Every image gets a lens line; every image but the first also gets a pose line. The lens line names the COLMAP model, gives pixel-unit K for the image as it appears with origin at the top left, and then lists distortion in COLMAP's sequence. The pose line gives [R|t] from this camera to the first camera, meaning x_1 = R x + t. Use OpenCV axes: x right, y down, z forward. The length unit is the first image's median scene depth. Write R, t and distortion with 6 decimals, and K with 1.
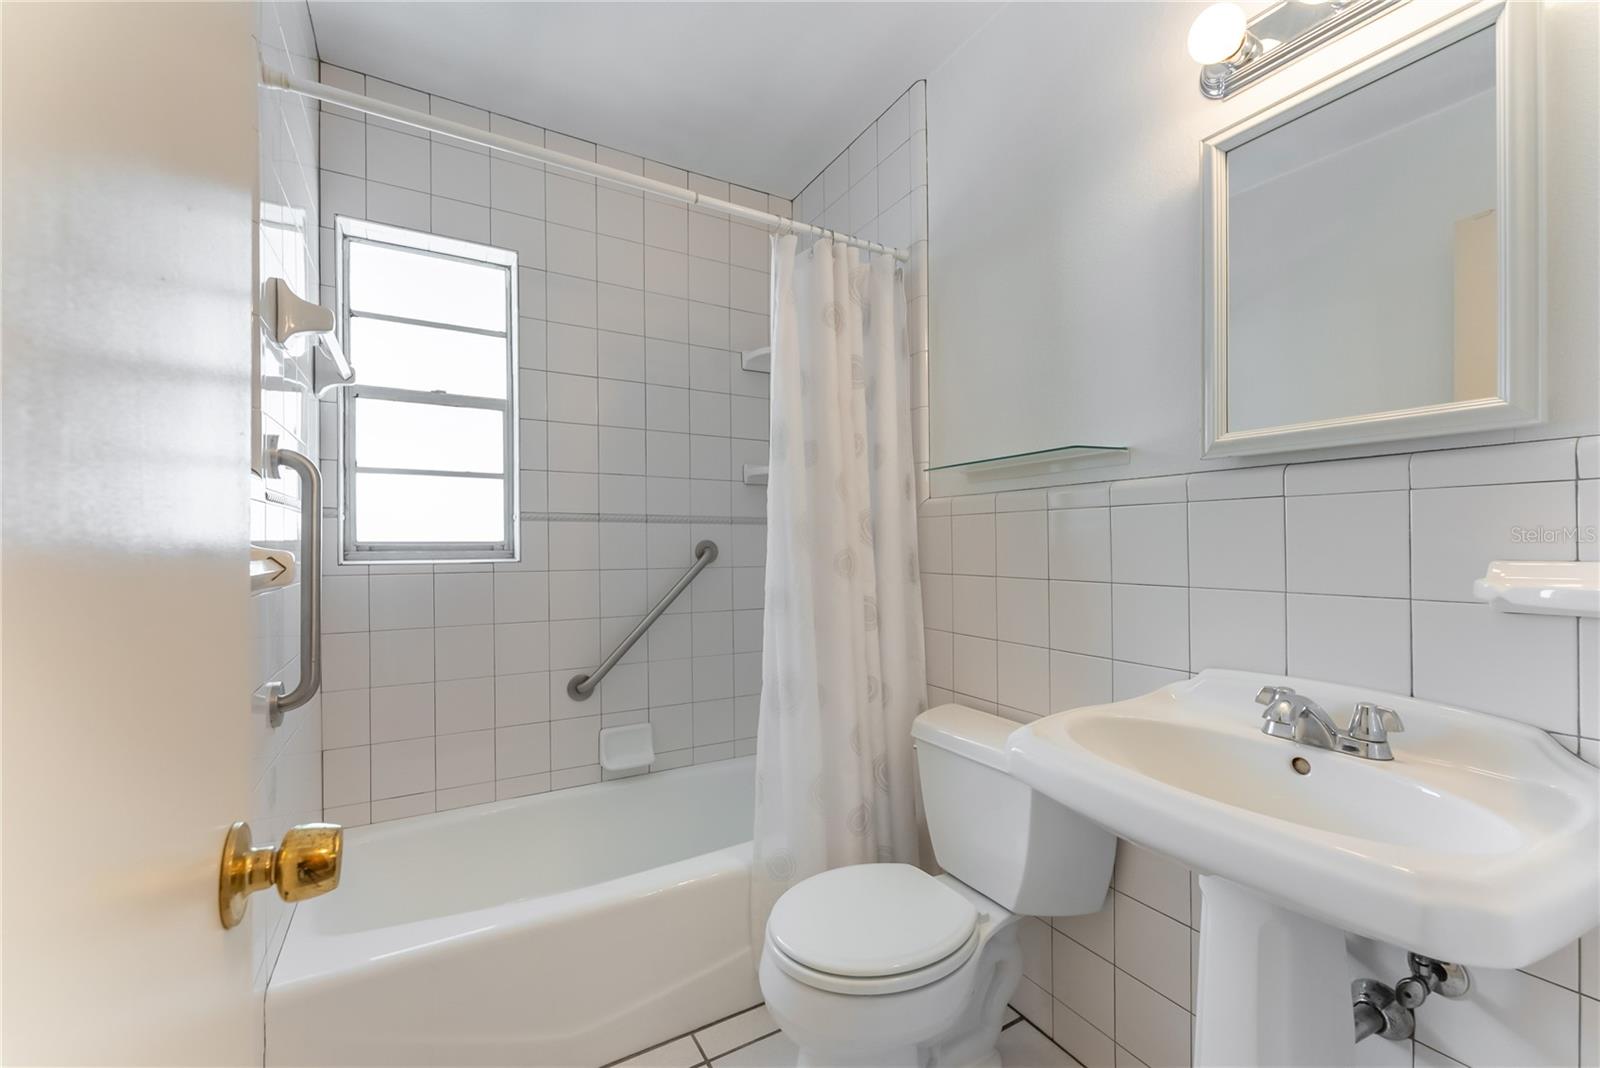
lens RADIAL K [[664.8, 0, 802.3], [0, 664.8, 544.8], [0, 0, 1]] dist [0.012993, 0.000688]
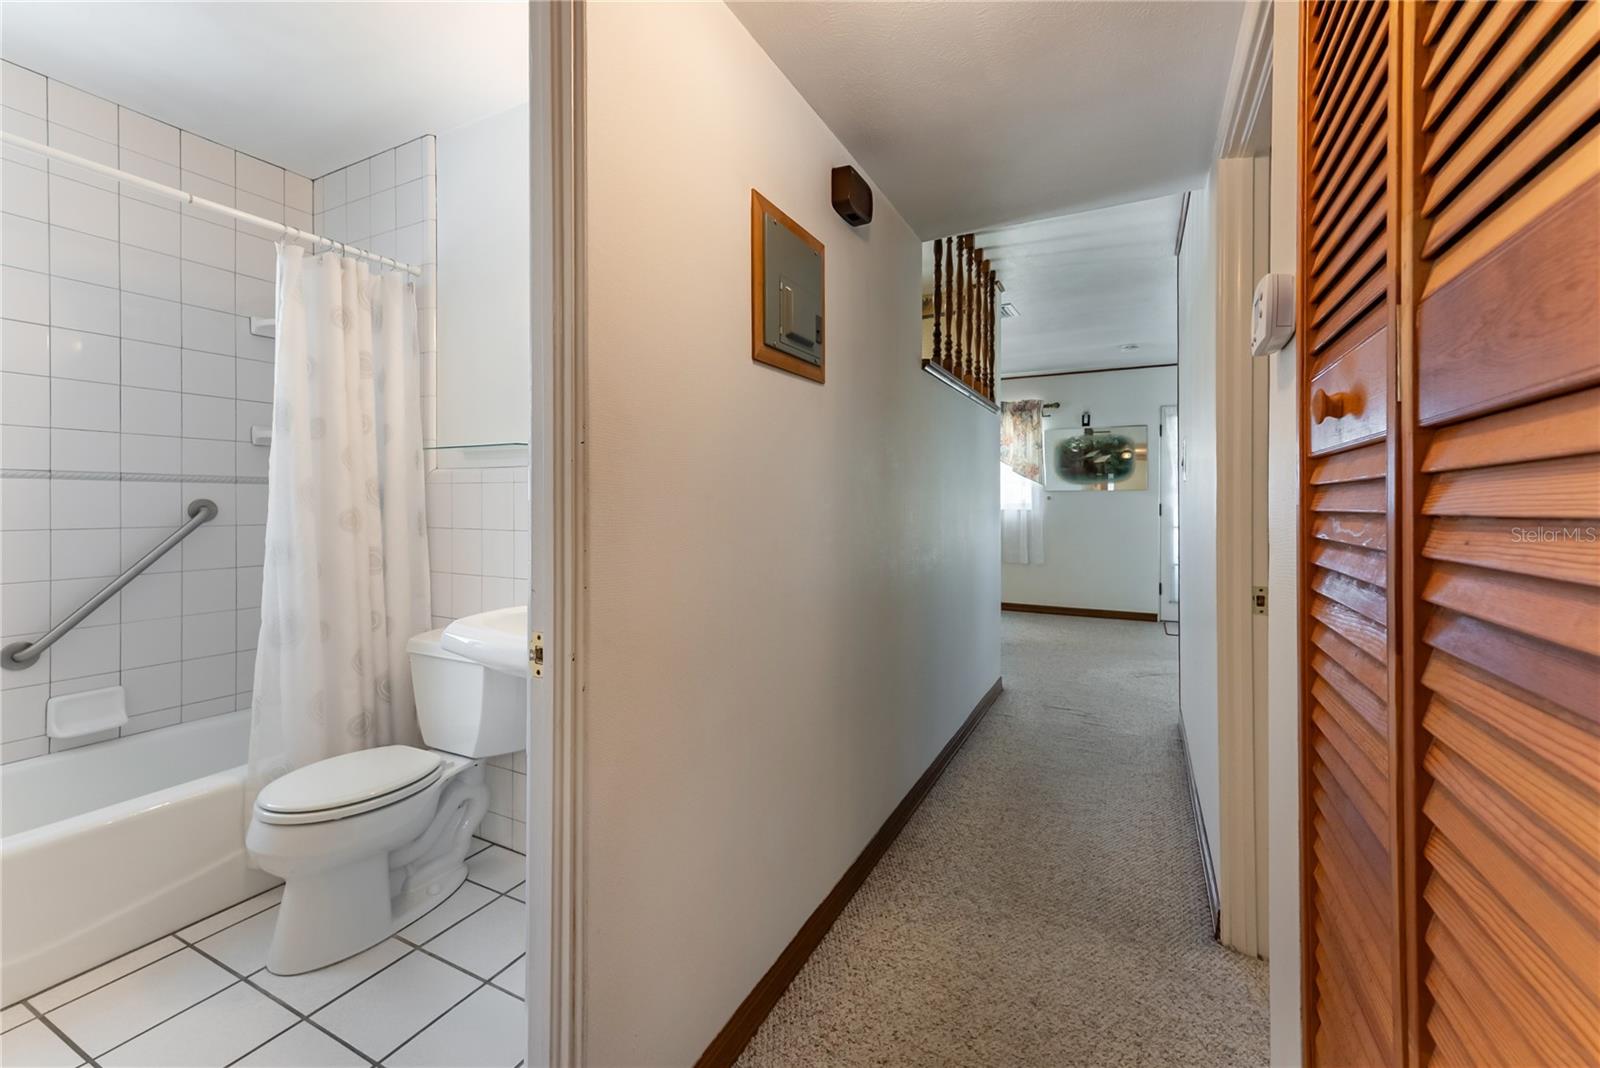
lens RADIAL K [[664.8, 0, 783.4], [0, 664.8, 498.8], [0, 0, 1]] dist [0.012993, 0.000688]
pose [[0.845409, 0.009791, 0.534030, 0.077990], [-0.010180, 0.999946, -0.002218, -0.017628], [-0.534023, -0.003562, 0.845463, -0.455319]]
